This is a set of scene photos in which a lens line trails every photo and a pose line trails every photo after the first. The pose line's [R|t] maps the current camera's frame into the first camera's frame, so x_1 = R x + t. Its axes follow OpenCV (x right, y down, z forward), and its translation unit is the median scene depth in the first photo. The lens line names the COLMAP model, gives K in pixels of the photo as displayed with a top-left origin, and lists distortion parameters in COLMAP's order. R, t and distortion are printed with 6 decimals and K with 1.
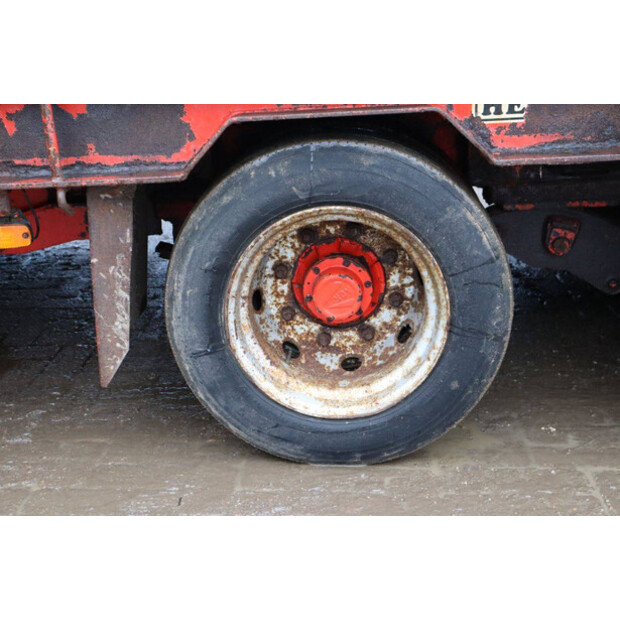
lens RADIAL K [[936.2, 0, 325.1], [0, 936.2, 284.7], [0, 0, 1]] dist [0.055361, 0.000000]
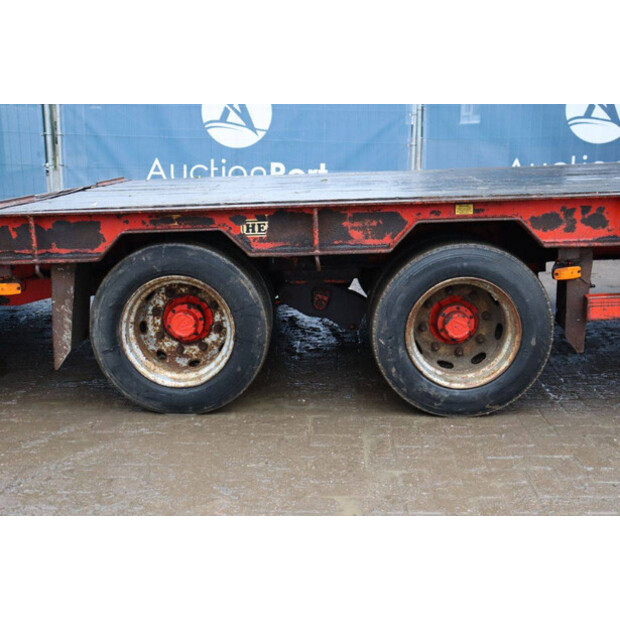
lens RADIAL K [[797.2, 0, 316.2], [0, 797.2, 279.1], [0, 0, 1]] dist [0.039046, 0.000000]
pose [[0.999292, 0.016631, 0.033761, 0.240098], [-0.012748, 0.993610, -0.112149, 0.105282], [-0.035410, 0.111640, 0.993118, -0.669555]]
